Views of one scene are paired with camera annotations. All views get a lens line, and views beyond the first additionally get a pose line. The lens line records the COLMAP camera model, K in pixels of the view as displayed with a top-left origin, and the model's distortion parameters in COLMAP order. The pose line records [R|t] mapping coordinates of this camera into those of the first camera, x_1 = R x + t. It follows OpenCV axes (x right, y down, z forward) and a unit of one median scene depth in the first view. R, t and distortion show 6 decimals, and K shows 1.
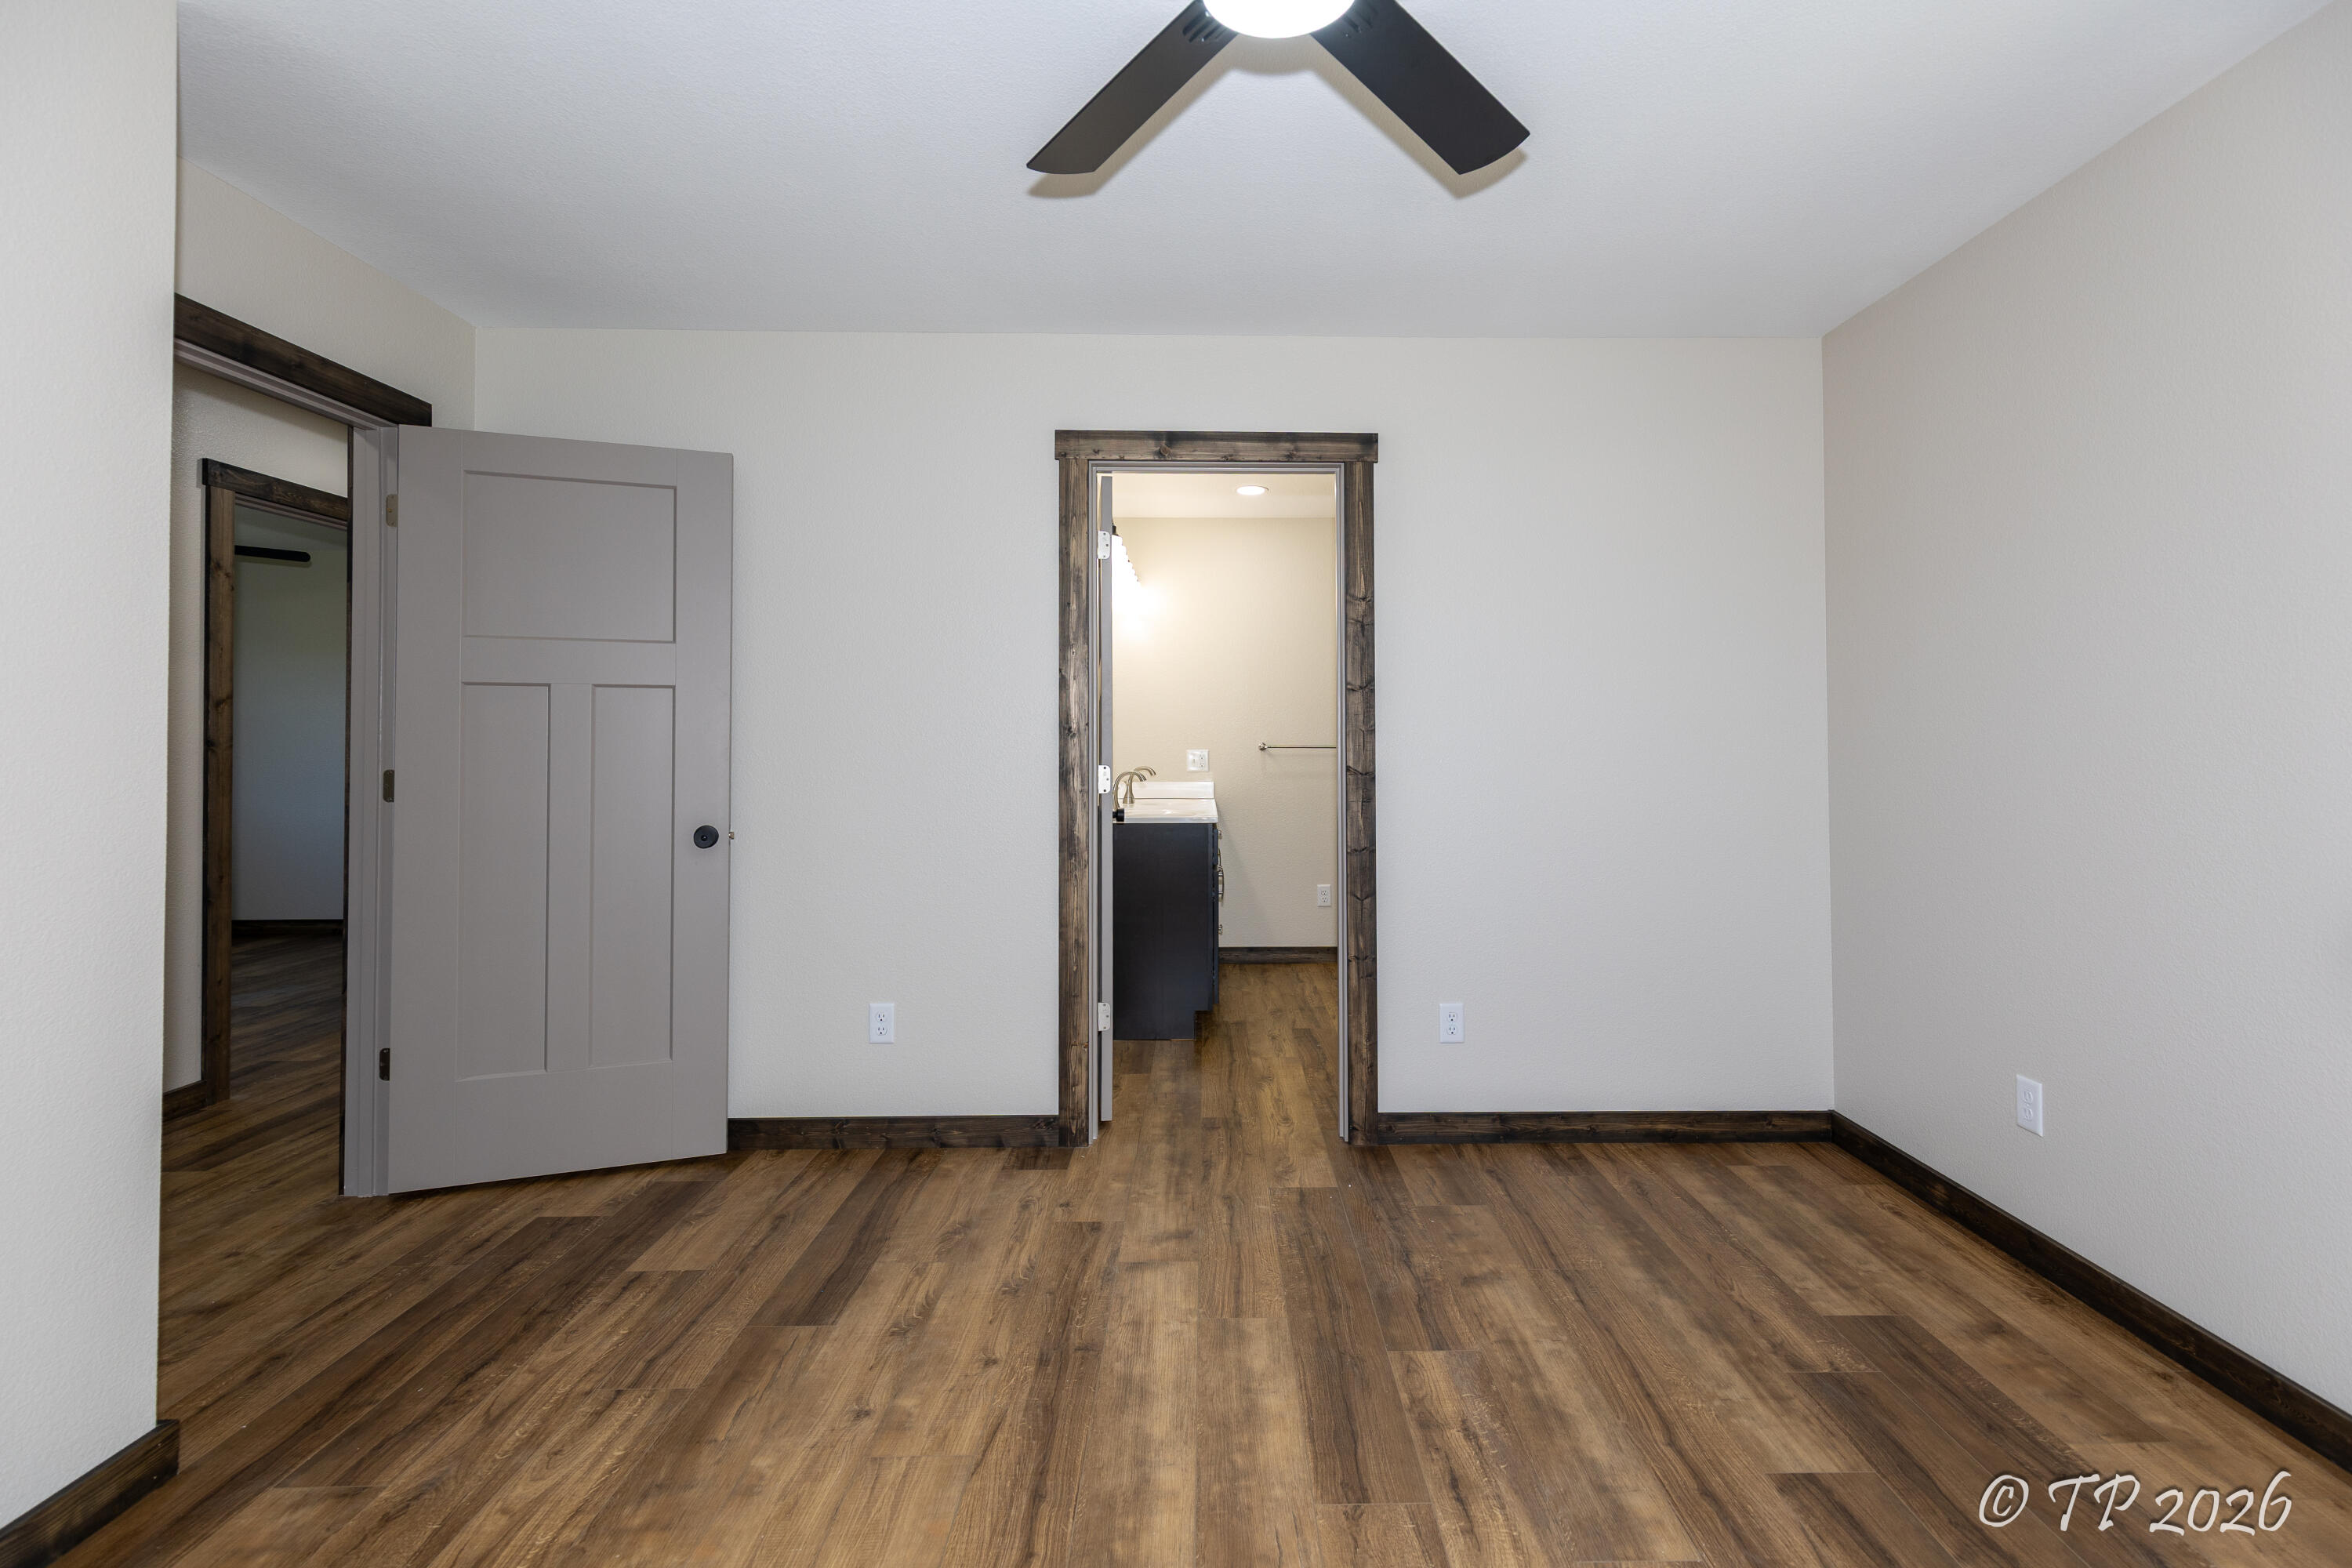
lens RADIAL K [[1119.5, 0, 1168.2], [0, 1119.5, 775.6], [0, 0, 1]] dist [0.009047, 0.000189]
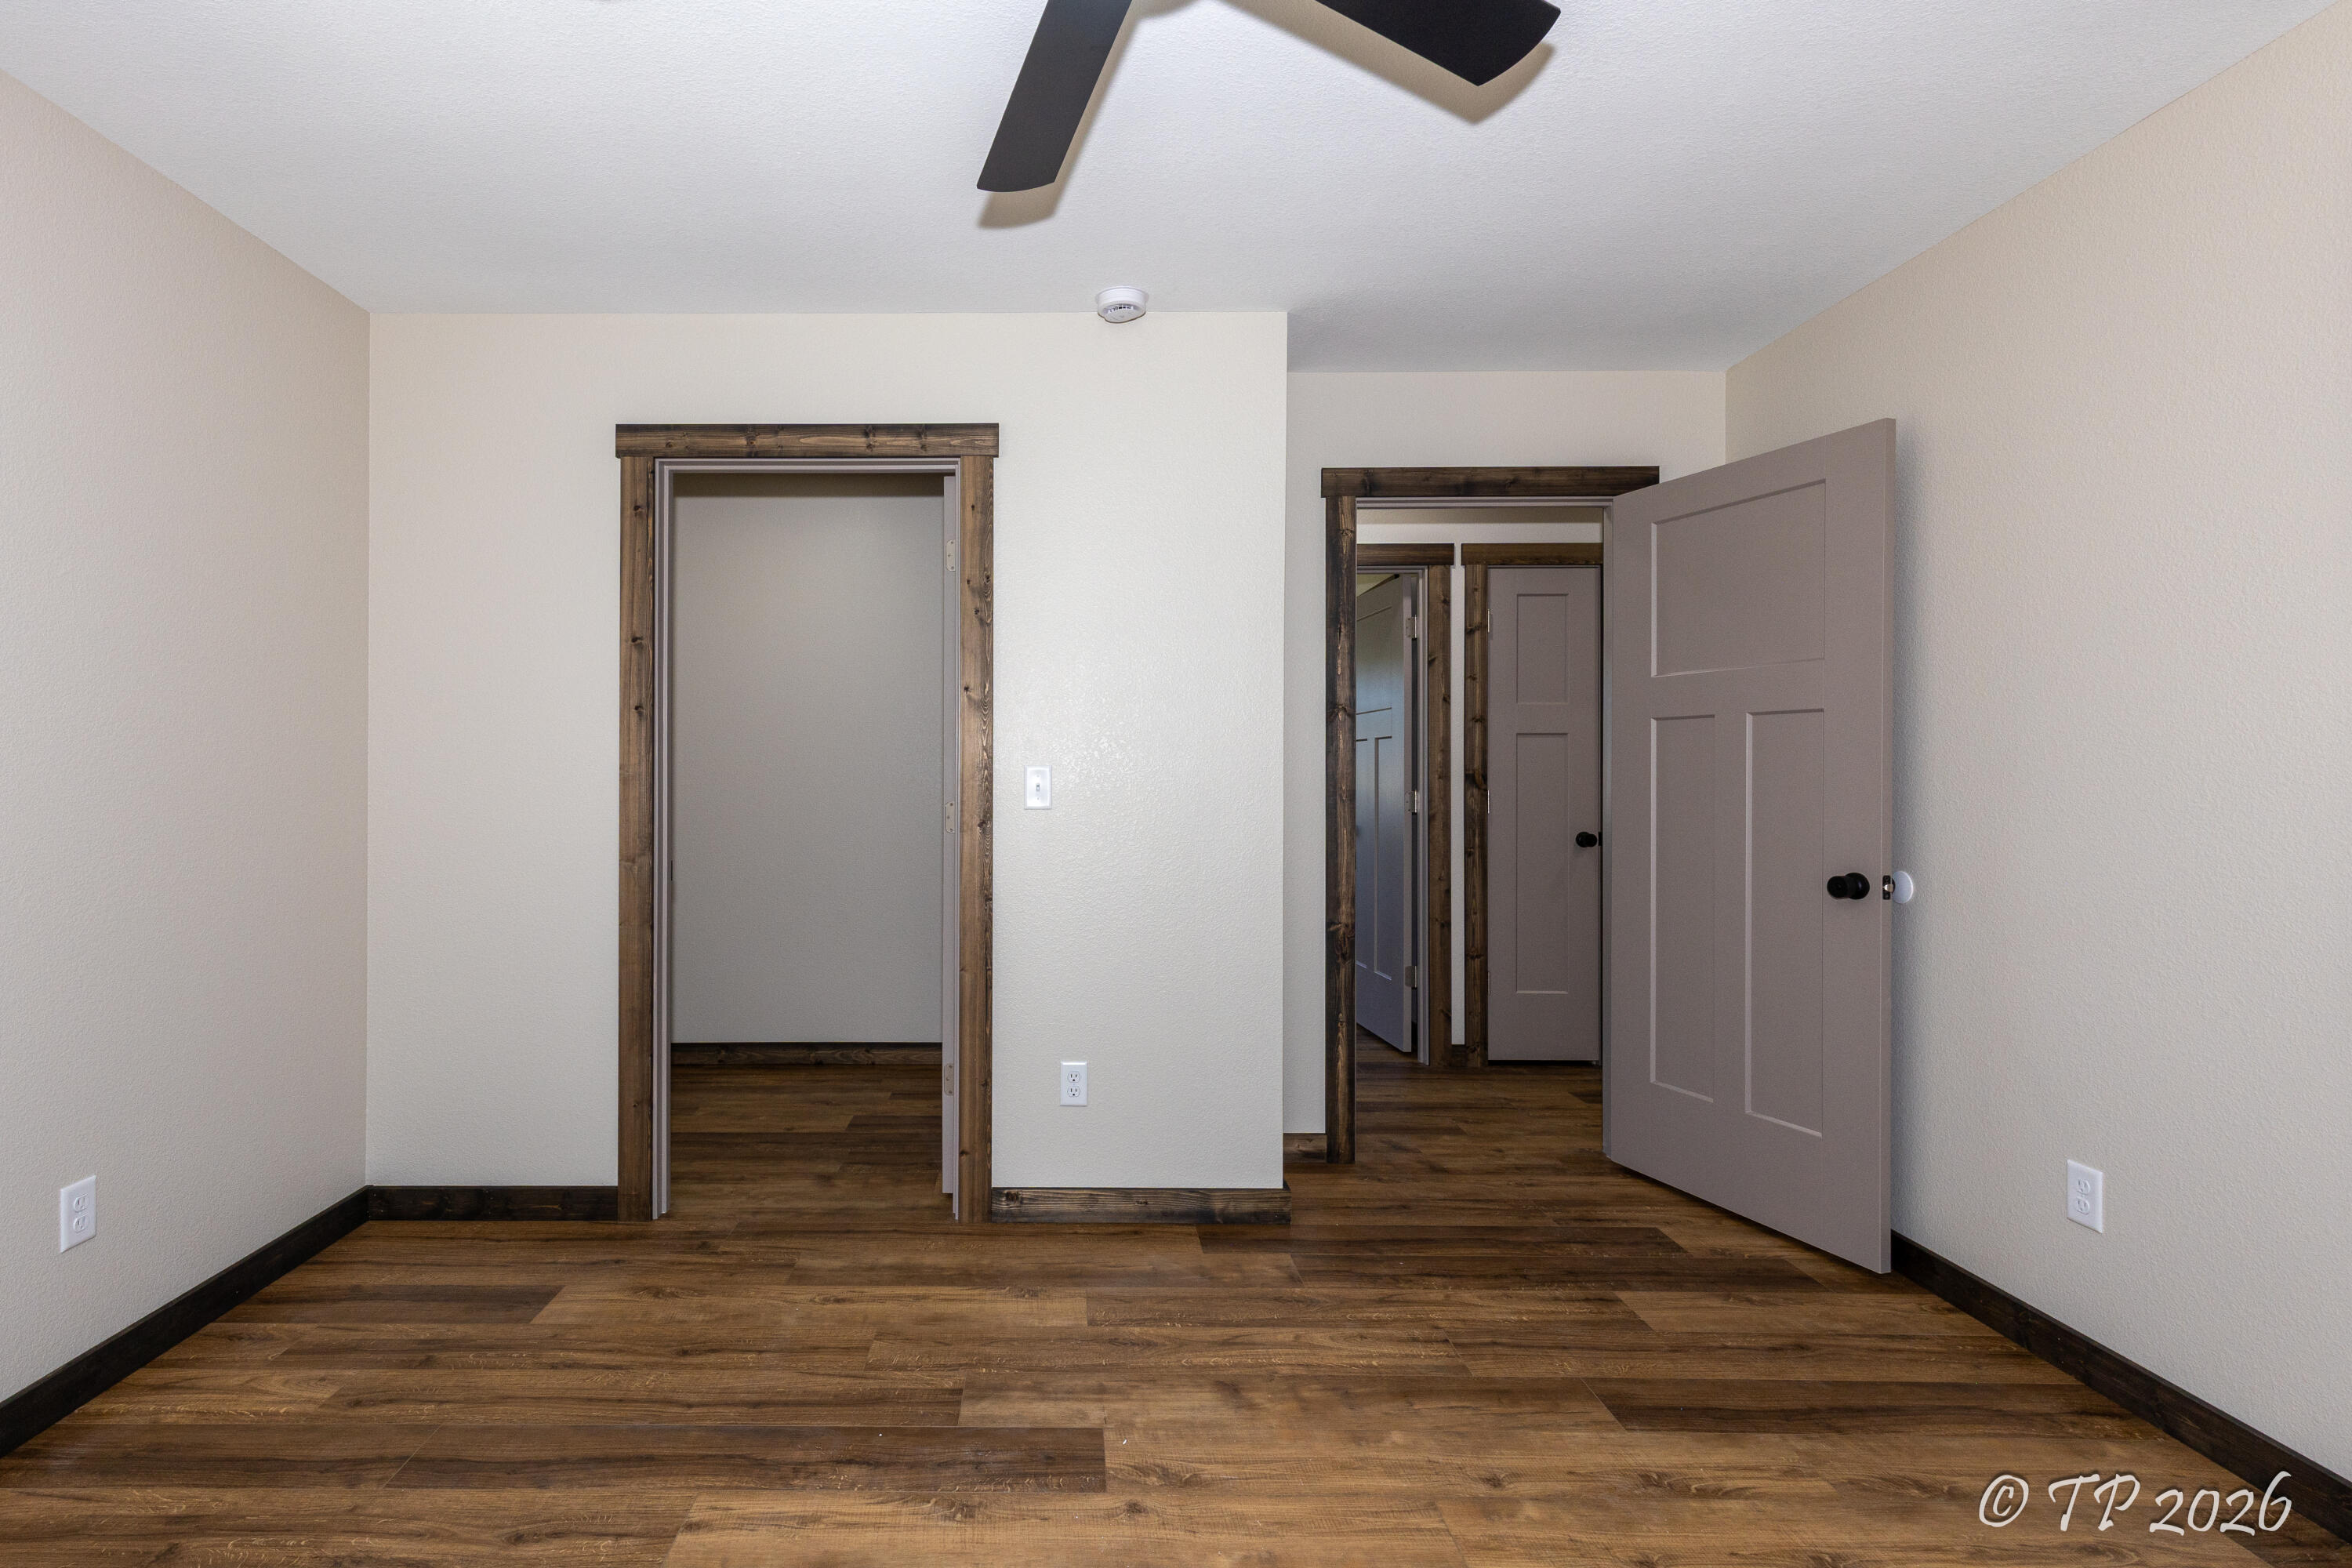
lens RADIAL K [[1119.5, 0, 1168.2], [0, 1119.5, 775.6], [0, 0, 1]] dist [0.009047, 0.000189]
pose [[0.029254, 0.003683, -0.999565, 0.595256], [-0.028742, 0.999583, 0.002842, -0.039301], [0.999159, 0.028646, 0.029348, 0.564494]]
